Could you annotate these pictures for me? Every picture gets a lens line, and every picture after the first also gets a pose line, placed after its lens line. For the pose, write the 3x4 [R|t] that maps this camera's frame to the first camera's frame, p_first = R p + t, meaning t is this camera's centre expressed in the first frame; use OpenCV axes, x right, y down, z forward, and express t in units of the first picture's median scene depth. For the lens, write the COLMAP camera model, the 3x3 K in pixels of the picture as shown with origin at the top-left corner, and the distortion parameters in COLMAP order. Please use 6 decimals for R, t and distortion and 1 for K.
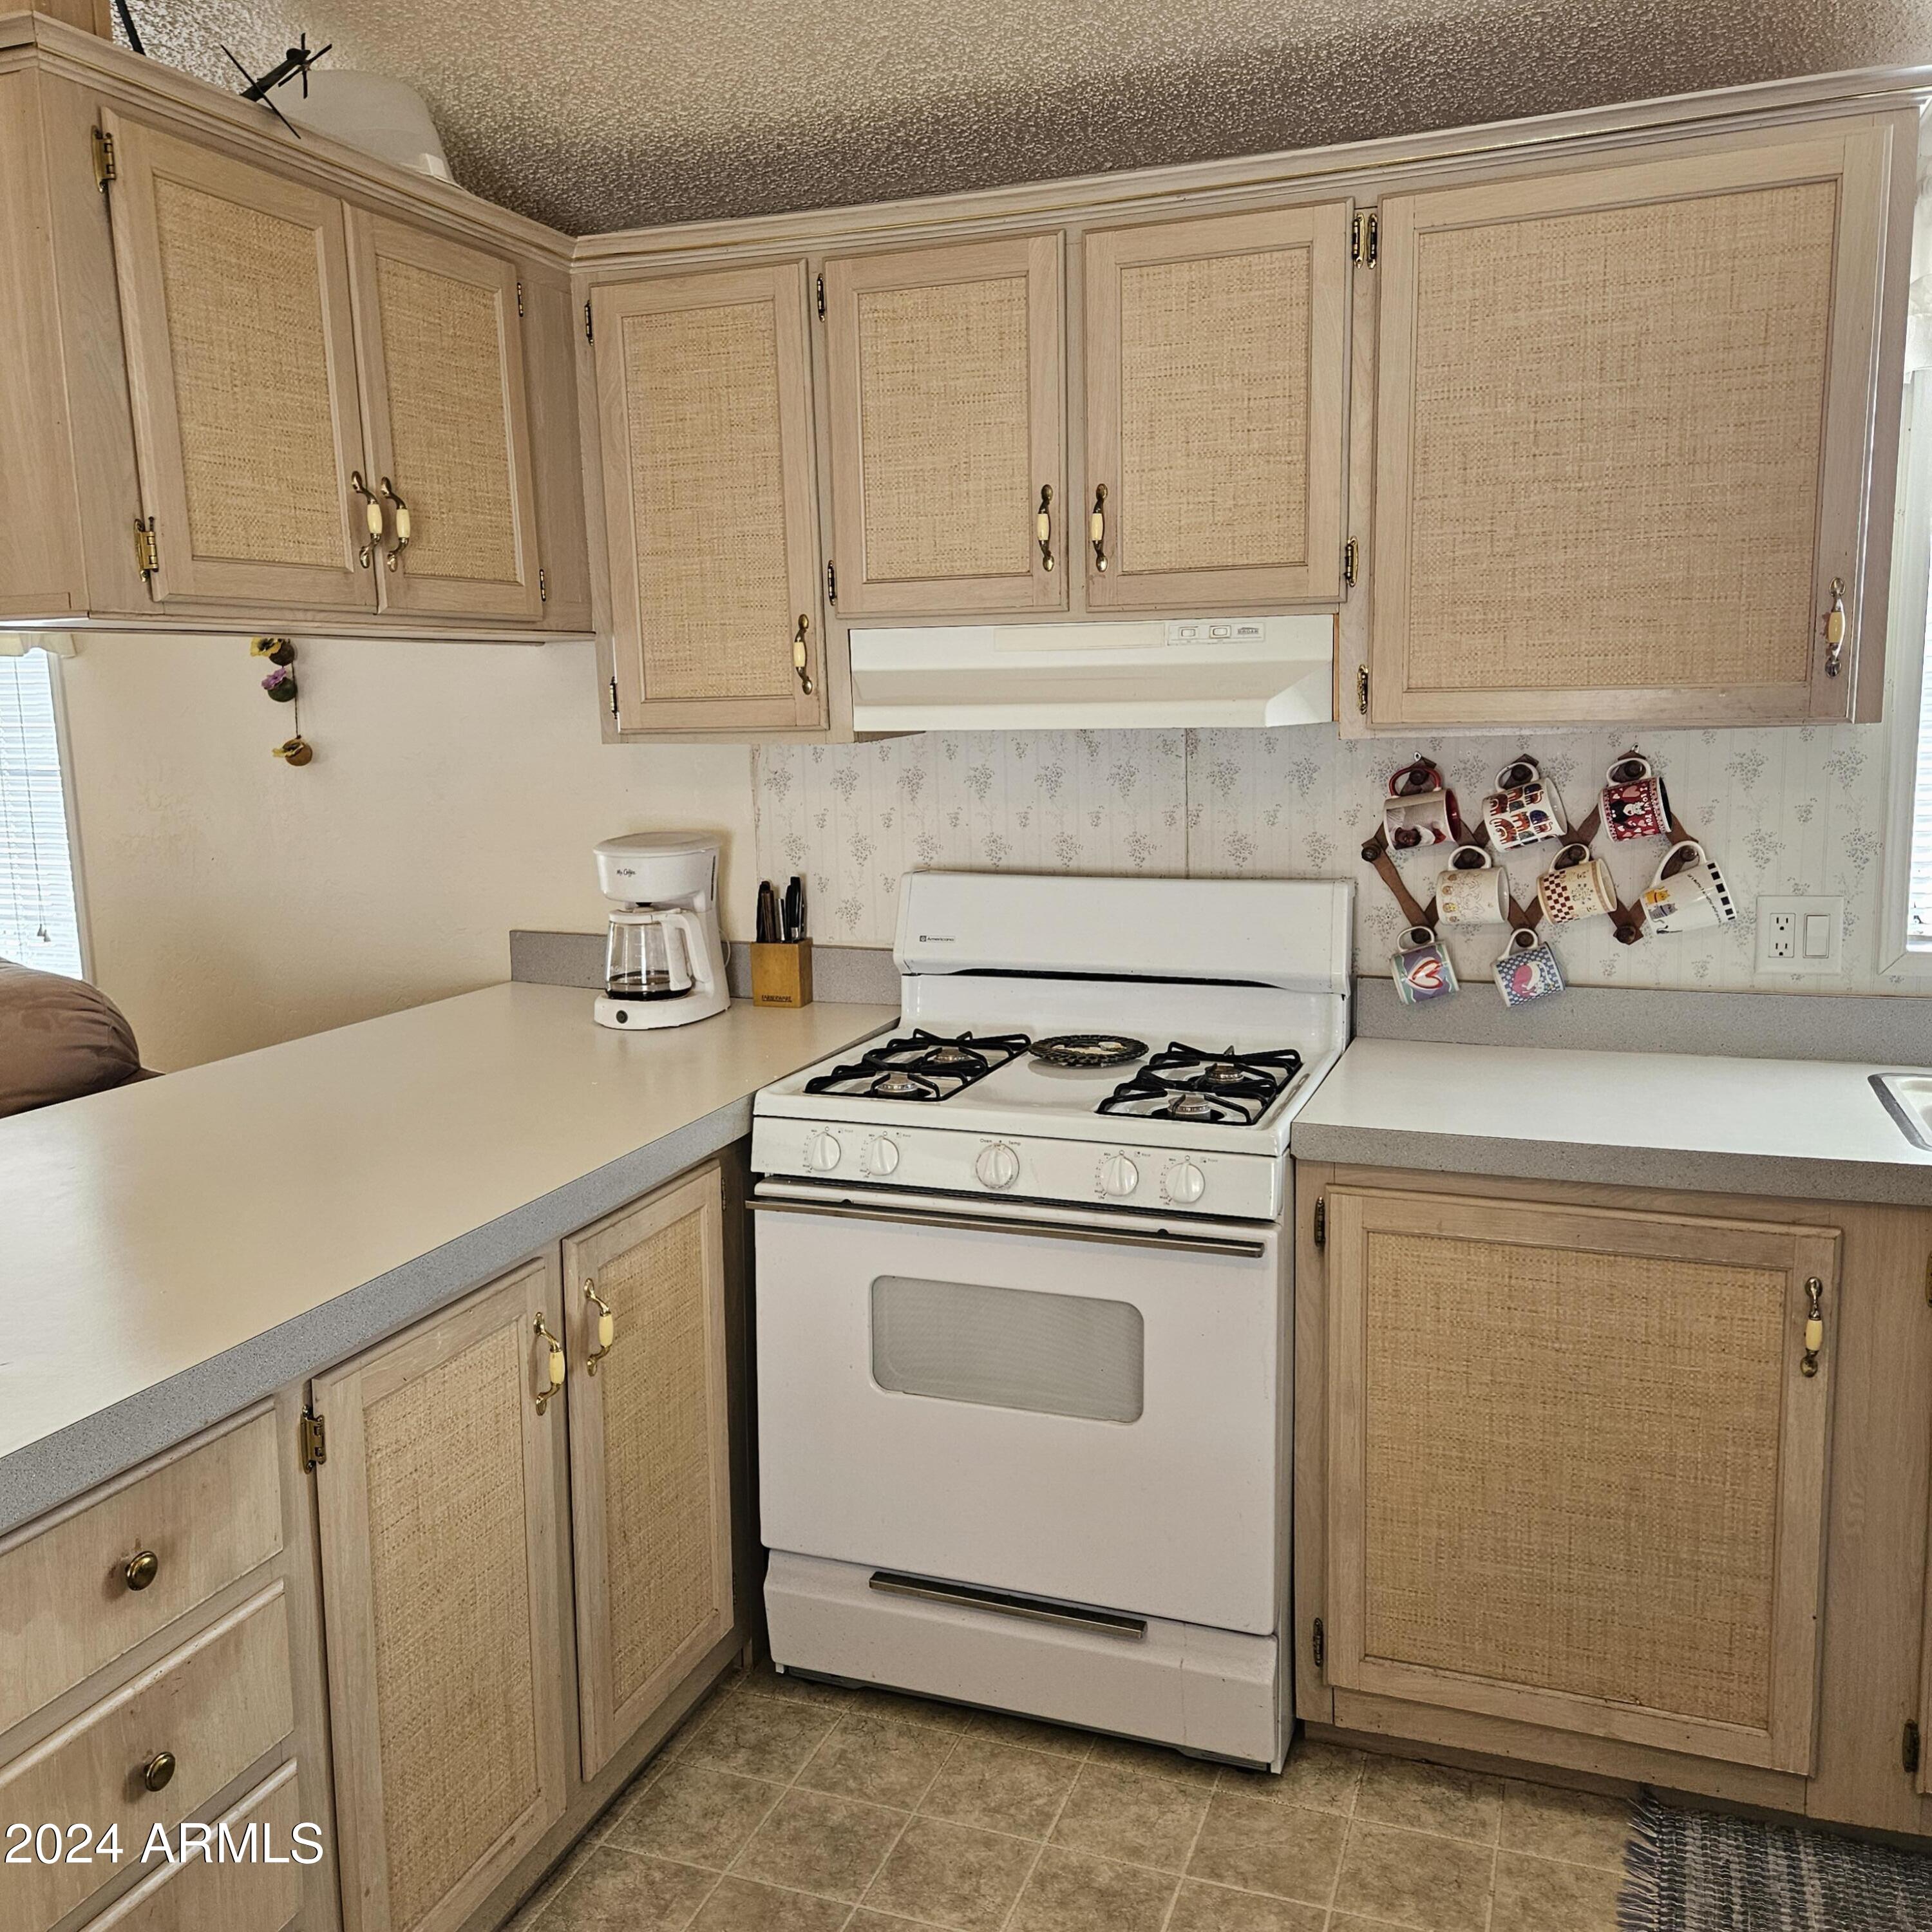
lens RADIAL K [[1730.2, 0, 965.0], [0, 1730.2, 956.6], [0, 0, 1]] dist [0.082201, -0.084097]
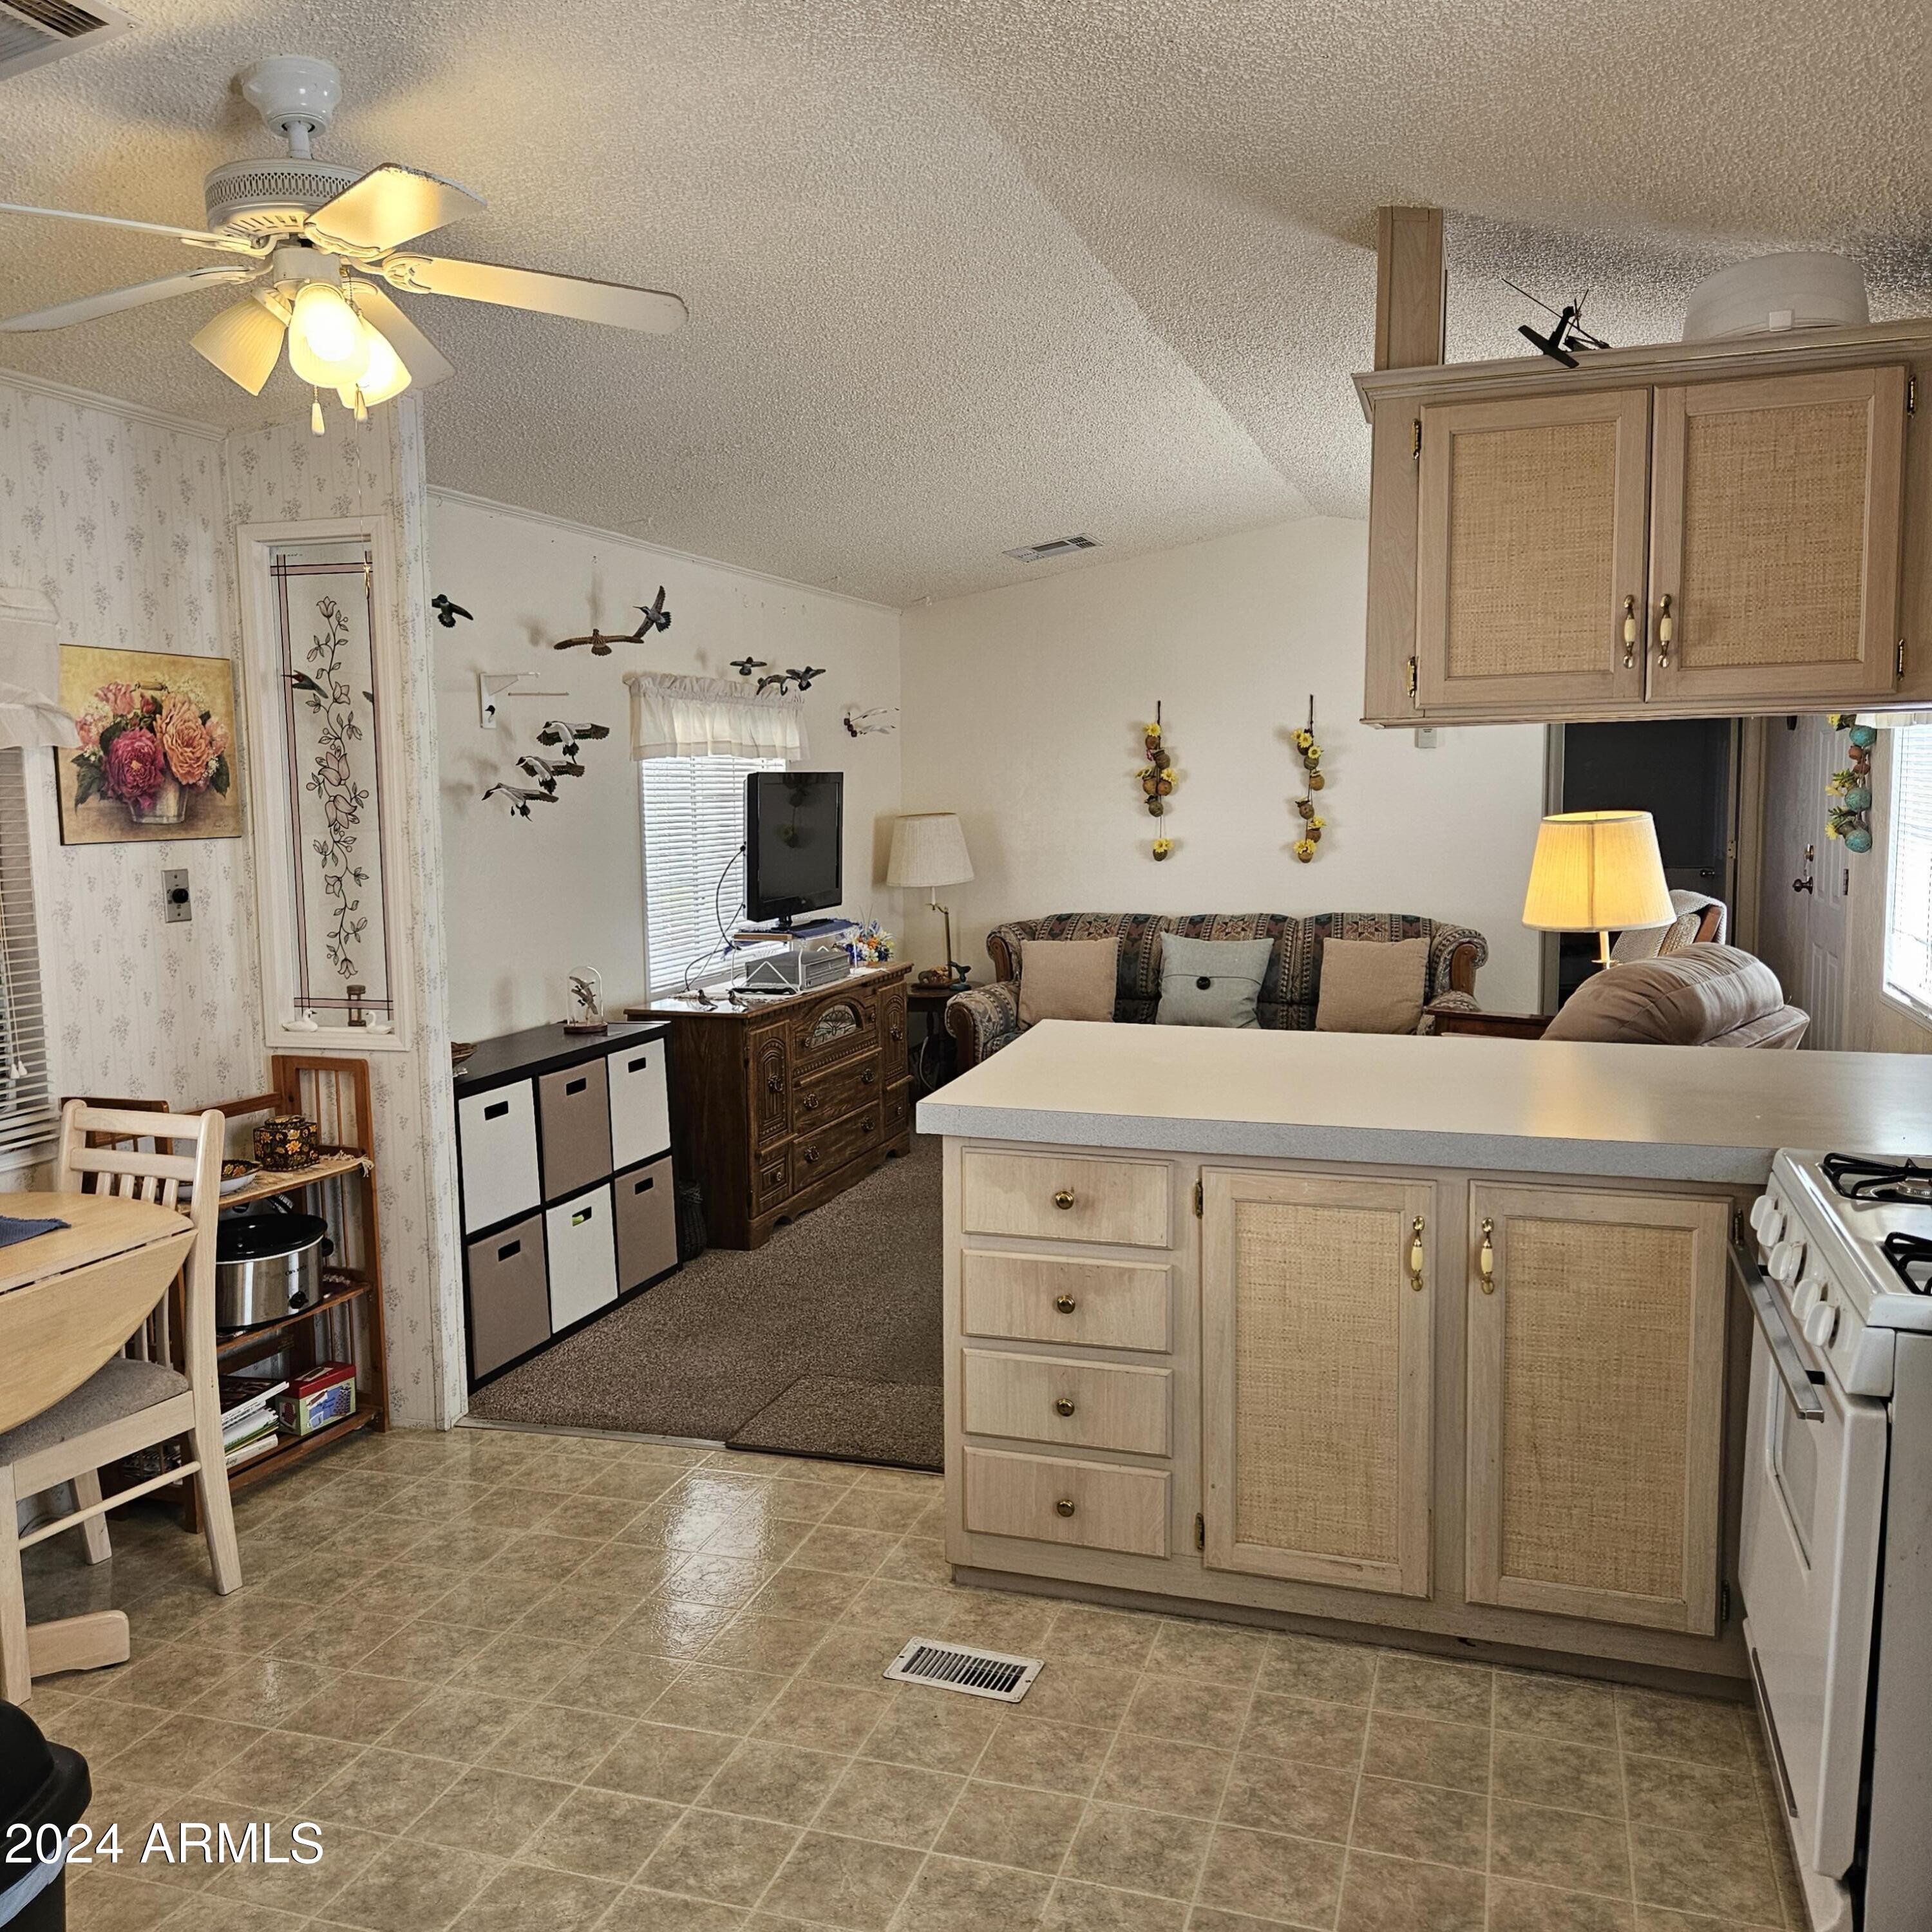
lens RADIAL K [[1715.5, 0, 952.1], [0, 1715.5, 964.9], [0, 0, 1]] dist [0.093286, -0.098209]
pose [[0.037354, 0.127104, -0.991186, 0.892532], [-0.142079, 0.982477, 0.120633, -0.086413], [0.989150, 0.136321, 0.054758, 0.441115]]
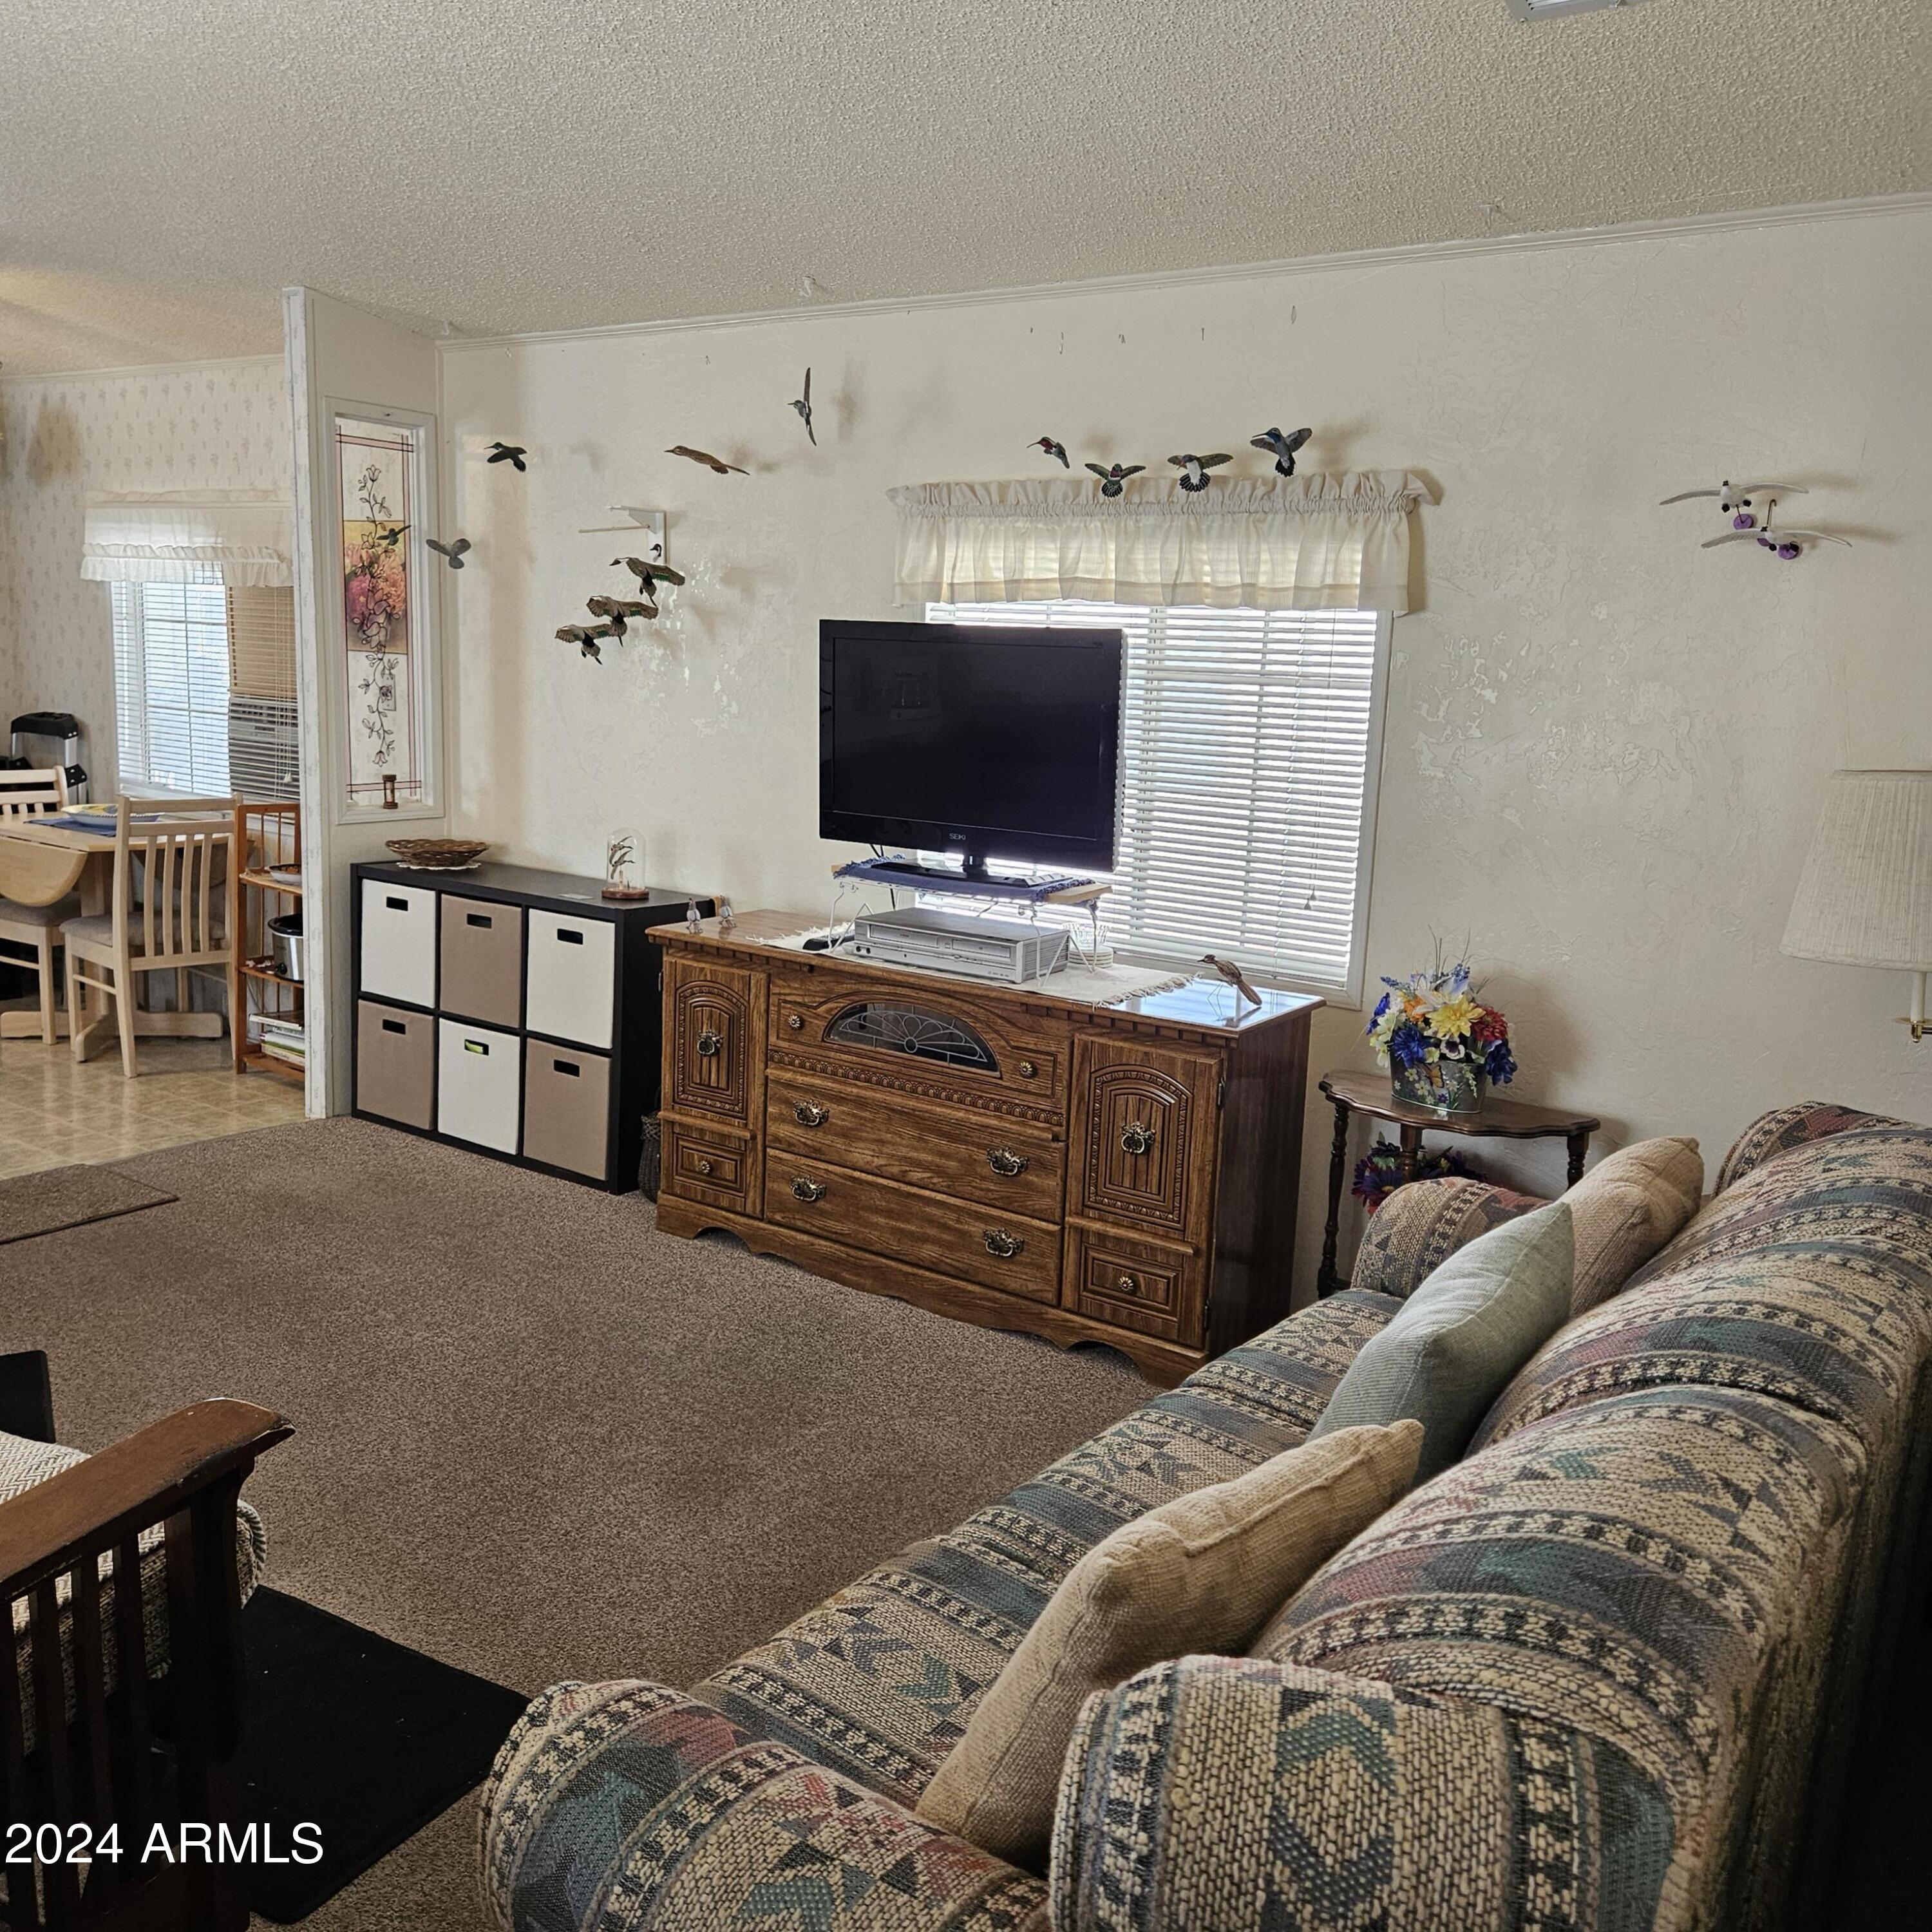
lens RADIAL K [[1716.9, 0, 964.9], [0, 1716.9, 939.8], [0, 0, 1]] dist [0.085428, -0.071664]
pose [[-0.966350, -0.059999, 0.250136, -1.950539], [0.021007, 0.950762, 0.309210, -0.230380], [-0.256372, 0.304060, -0.917508, 1.772435]]
